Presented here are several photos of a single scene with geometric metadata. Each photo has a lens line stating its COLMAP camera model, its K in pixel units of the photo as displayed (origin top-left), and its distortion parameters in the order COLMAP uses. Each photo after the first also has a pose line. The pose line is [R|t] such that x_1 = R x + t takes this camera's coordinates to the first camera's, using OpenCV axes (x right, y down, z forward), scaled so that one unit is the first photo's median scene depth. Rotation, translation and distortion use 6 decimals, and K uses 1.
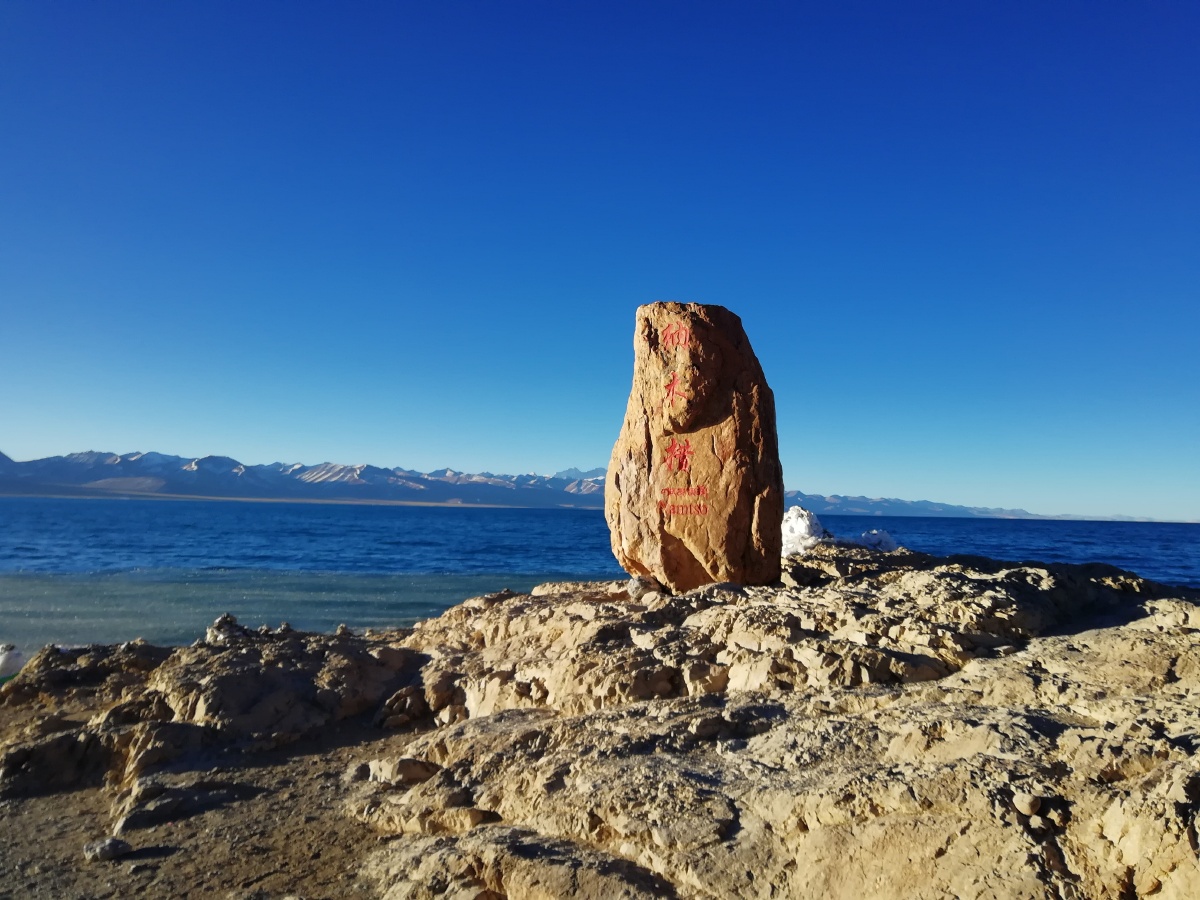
lens RADIAL K [[934.4, 0, 590.6], [0, 934.4, 450.3], [0, 0, 1]] dist [-0.002576, 0.031883]
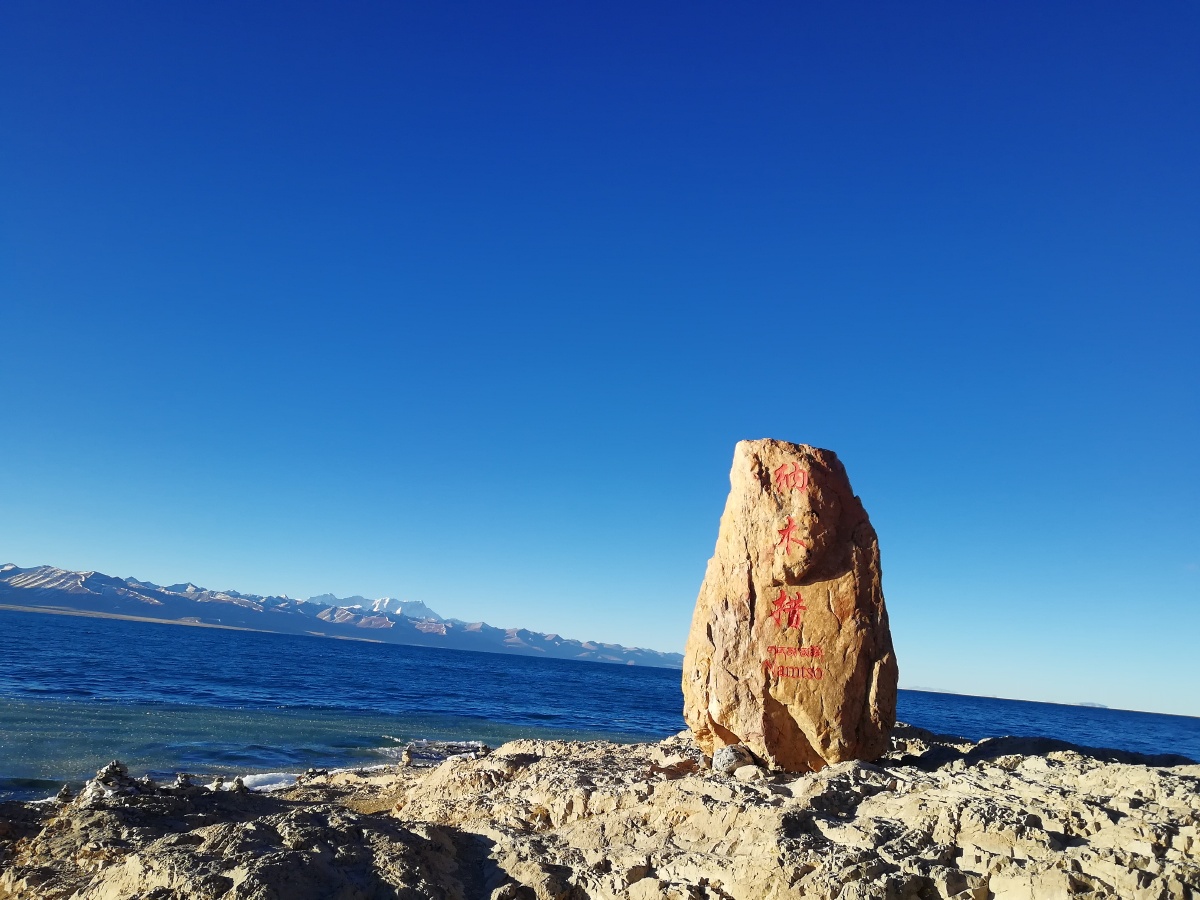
lens RADIAL K [[934.4, 0, 602.0], [0, 934.4, 457.0], [0, 0, 1]] dist [-0.002576, 0.031883]
pose [[0.966896, 0.114557, 0.228012, -0.301720], [-0.081568, 0.985436, -0.149208, 0.009606], [-0.241784, 0.125670, 0.962158, 0.162594]]
